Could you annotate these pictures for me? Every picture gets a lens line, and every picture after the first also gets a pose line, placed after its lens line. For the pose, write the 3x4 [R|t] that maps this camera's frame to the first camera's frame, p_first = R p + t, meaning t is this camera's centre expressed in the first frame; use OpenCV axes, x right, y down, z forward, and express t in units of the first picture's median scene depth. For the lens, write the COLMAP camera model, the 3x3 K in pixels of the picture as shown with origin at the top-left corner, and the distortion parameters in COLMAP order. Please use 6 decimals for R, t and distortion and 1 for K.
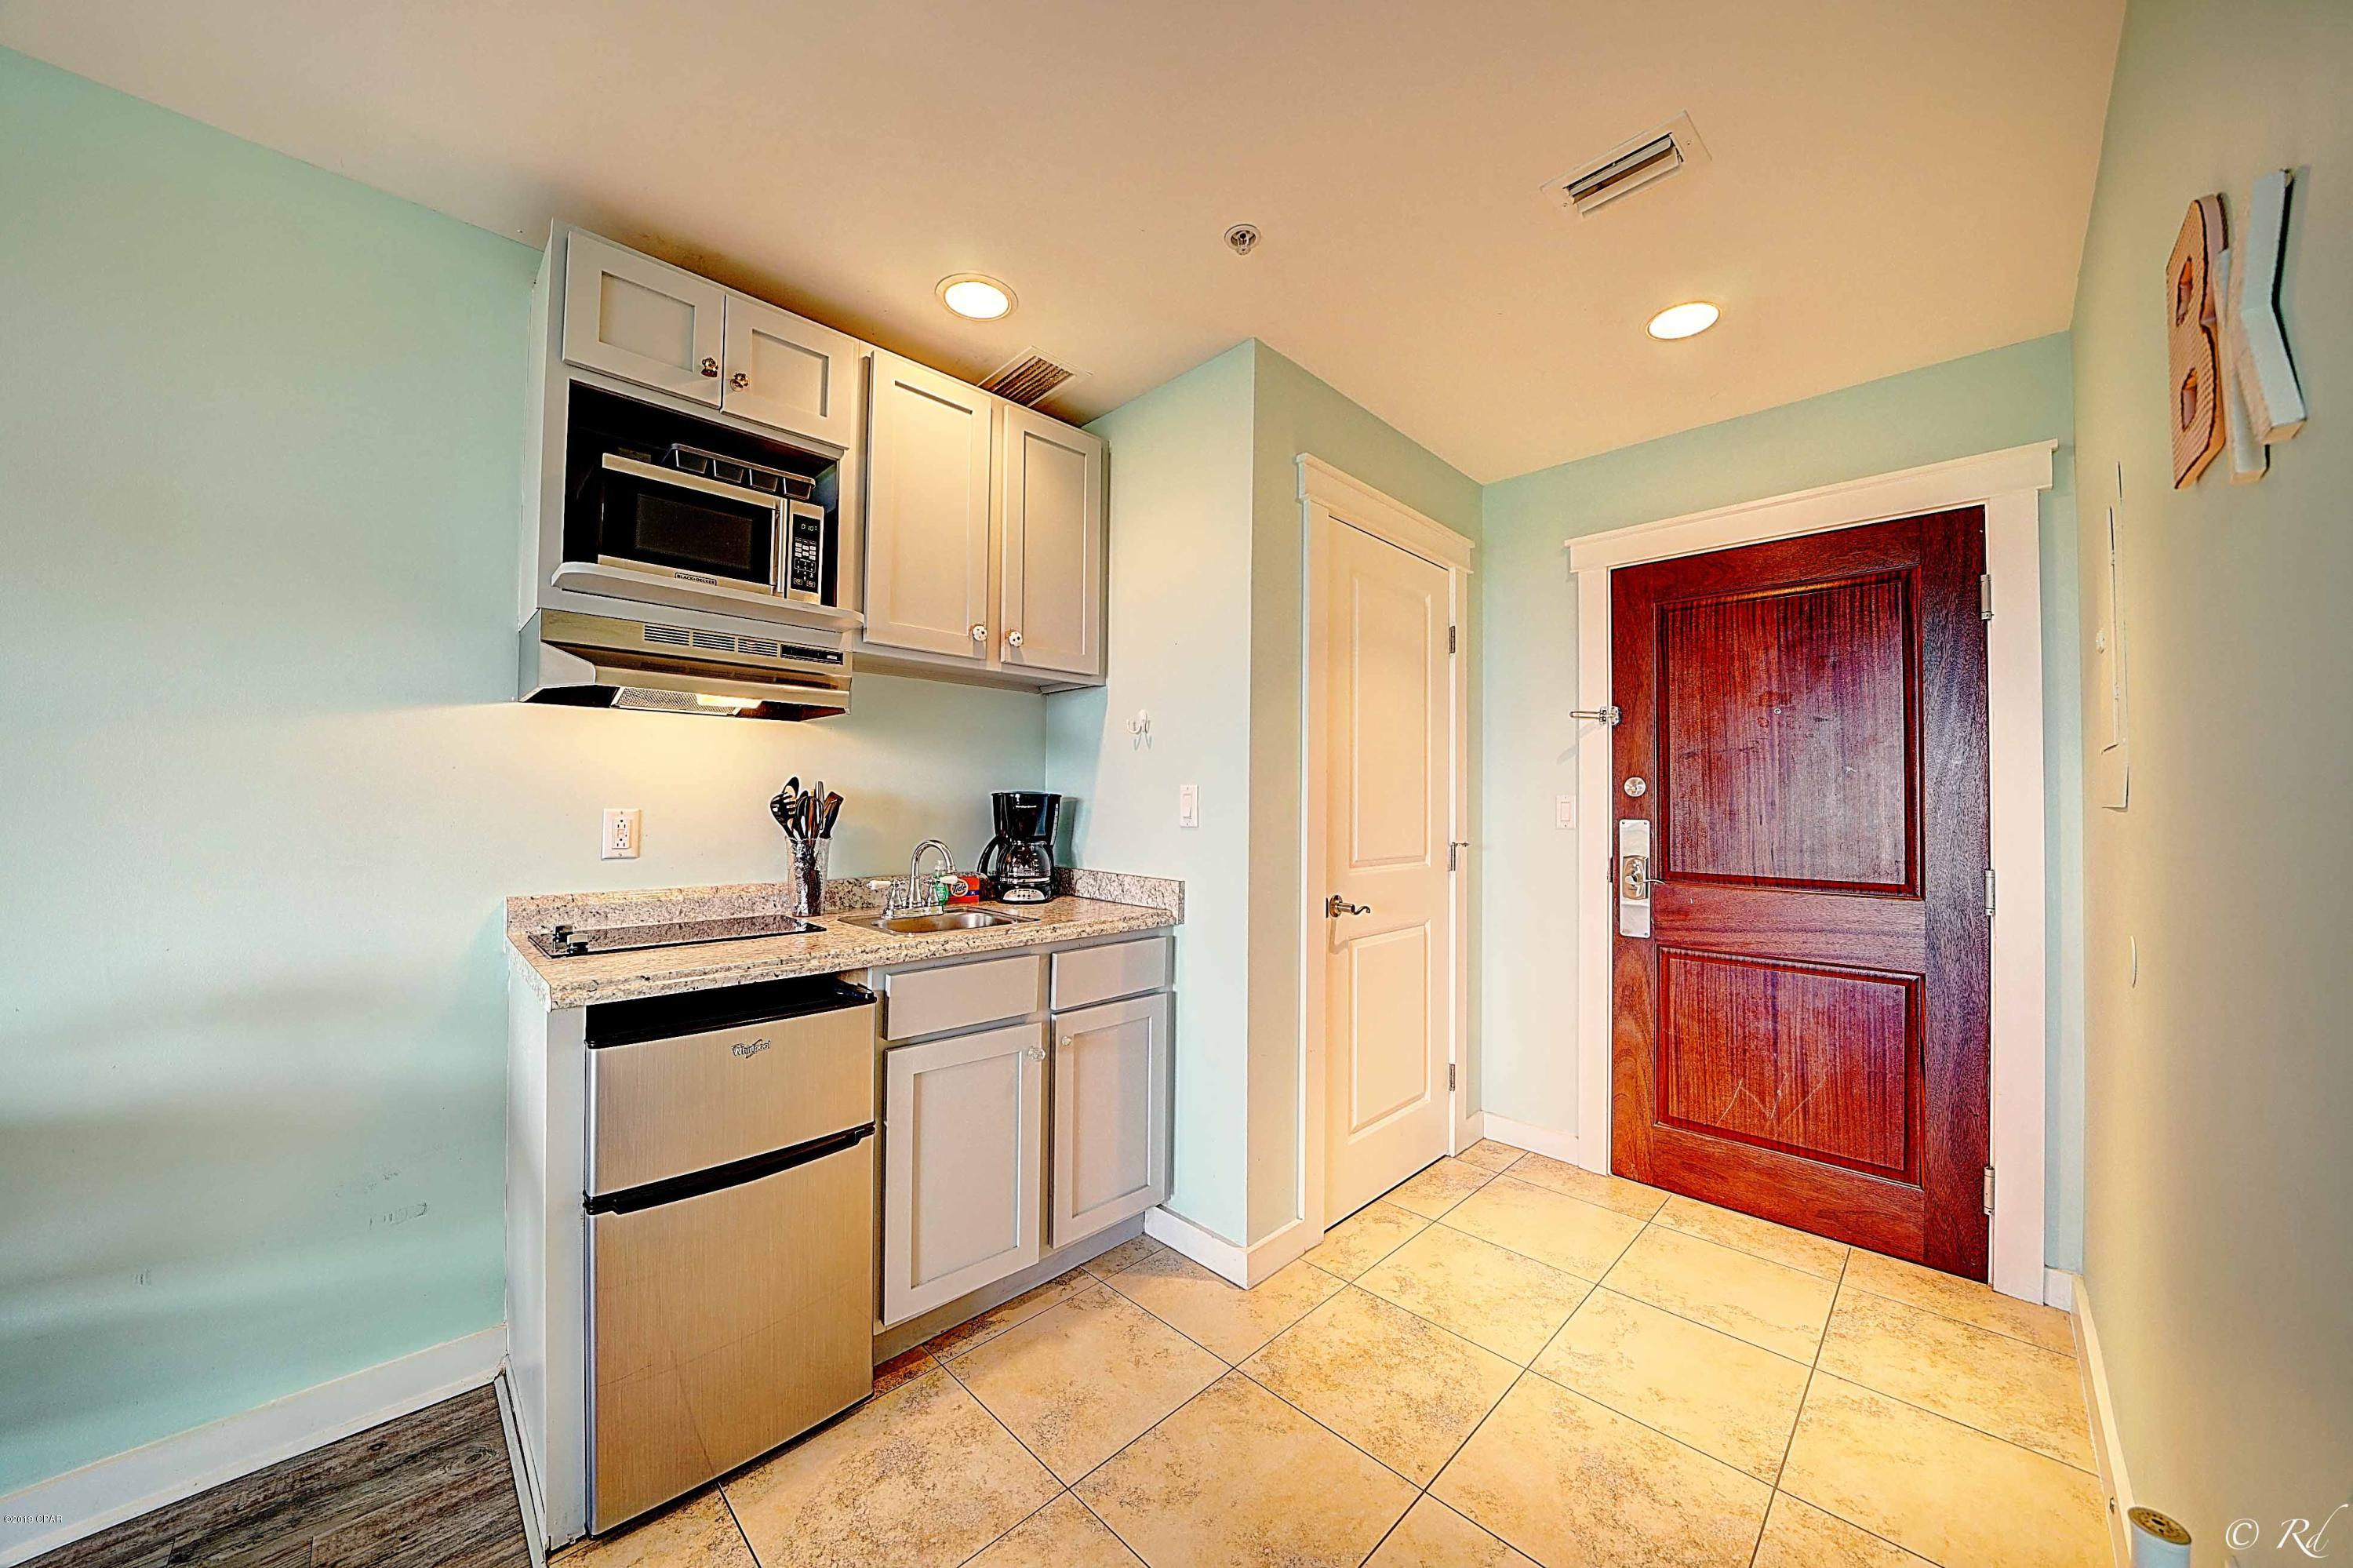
lens RADIAL K [[817.5, 0, 1171.0], [0, 817.5, 785.3], [0, 0, 1]] dist [-0.027152, 0.002995]
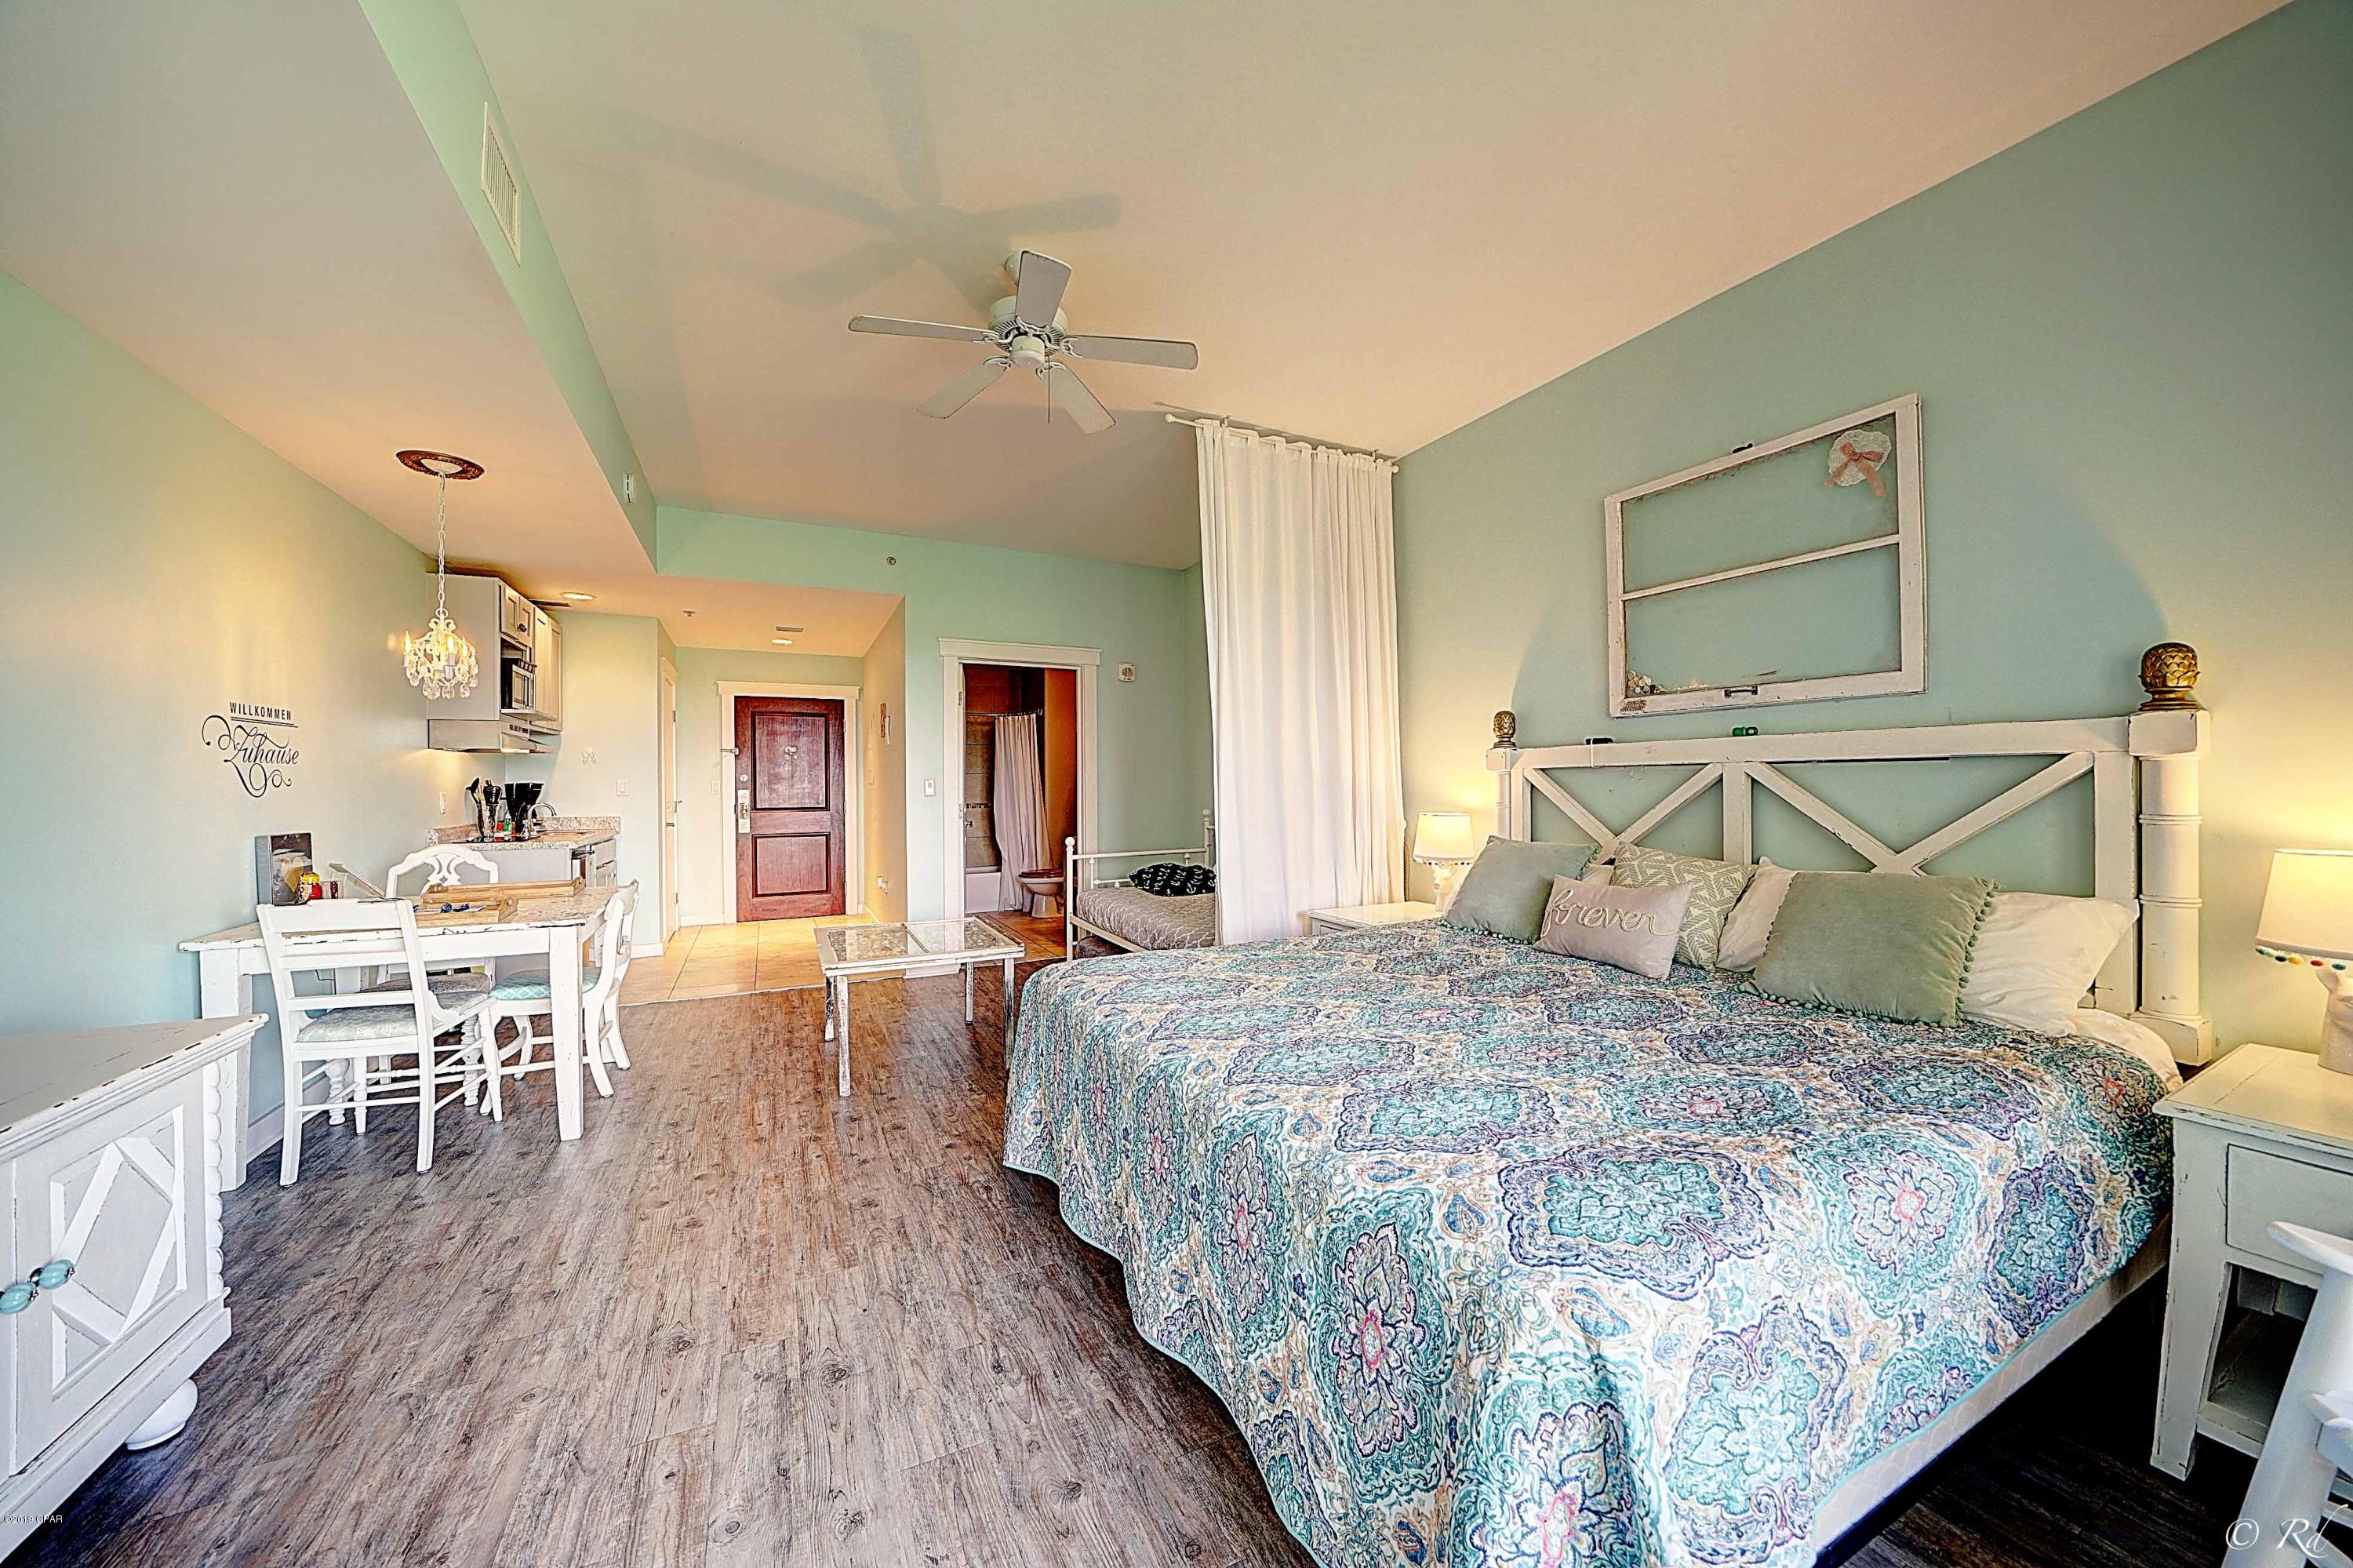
lens RADIAL K [[817.5, 0, 1182.6], [0, 817.5, 785.4], [0, 0, 1]] dist [-0.027152, 0.002995]
pose [[0.304642, -0.013907, 0.952365, -1.887081], [-0.012374, 0.999751, 0.018557, -0.050172], [-0.952386, -0.017438, 0.304395, -1.477427]]
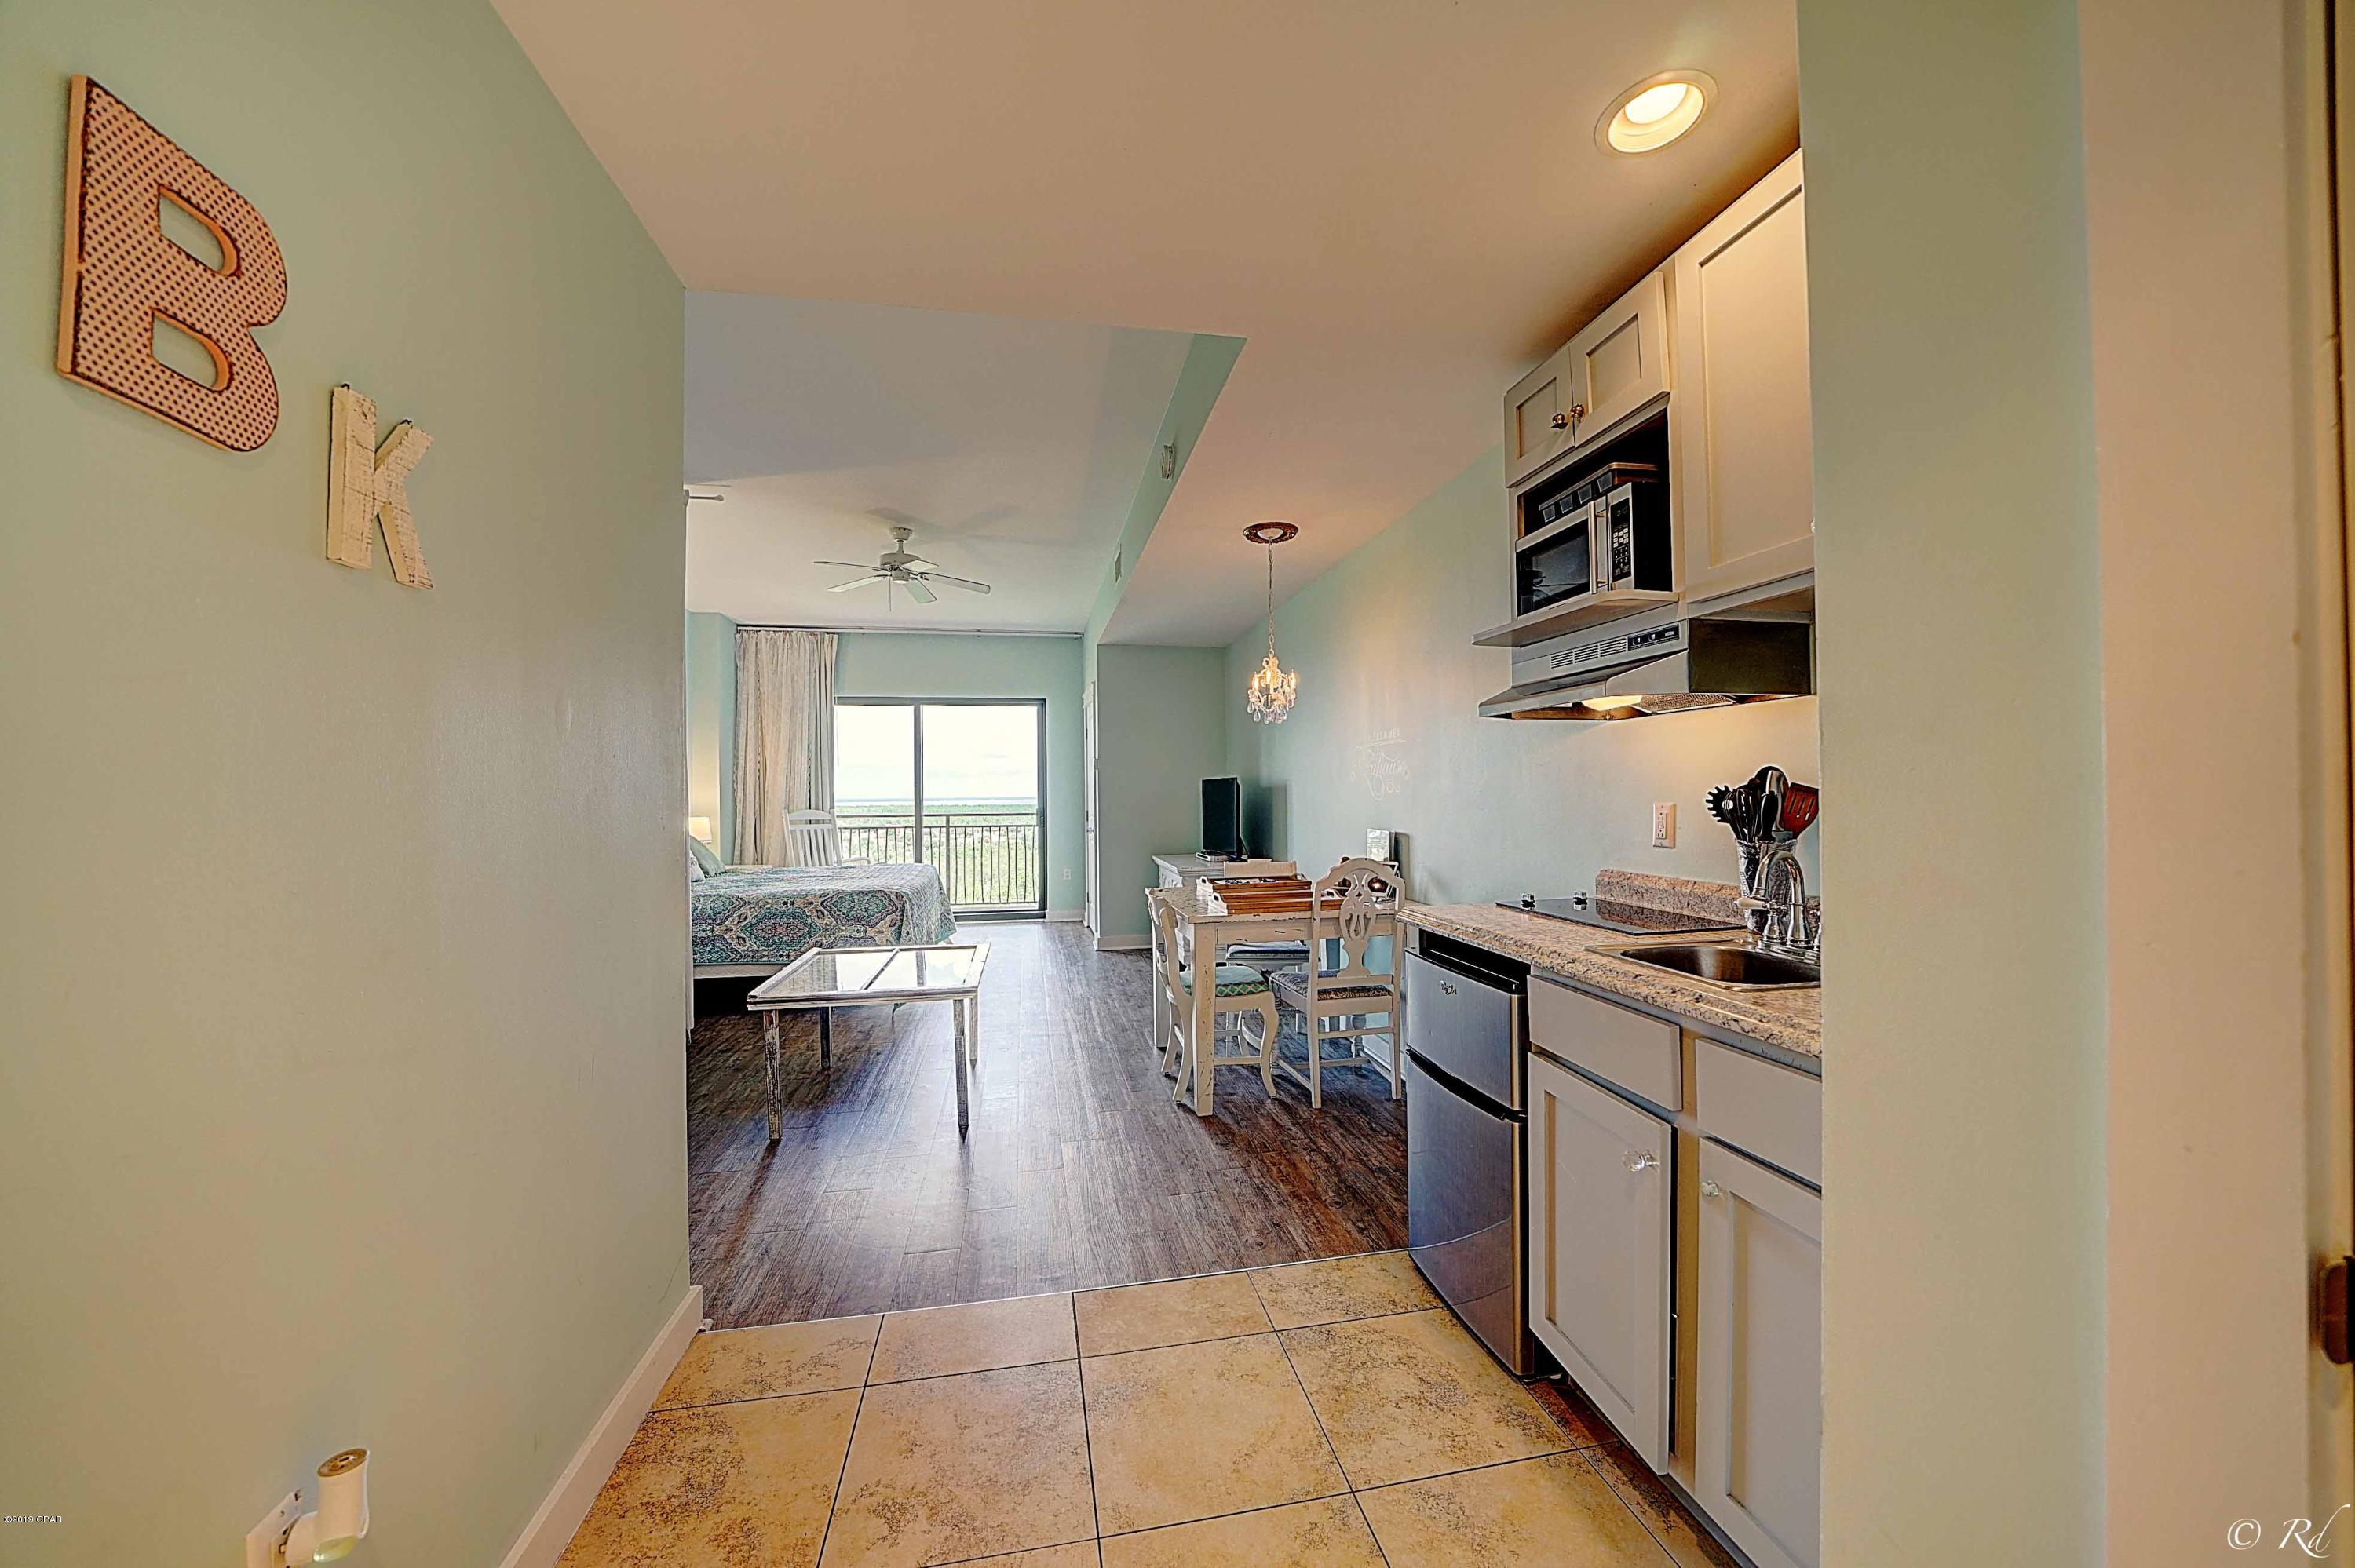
lens RADIAL K [[818.0, 0, 1177.4], [0, 818.0, 781.6], [0, 0, 1]] dist [-0.027152, 0.002995]
pose [[-0.557729, -0.013270, -0.829917, 0.527777], [0.025627, 0.999120, -0.033198, 0.016494], [0.829627, -0.039783, -0.556899, 0.897060]]
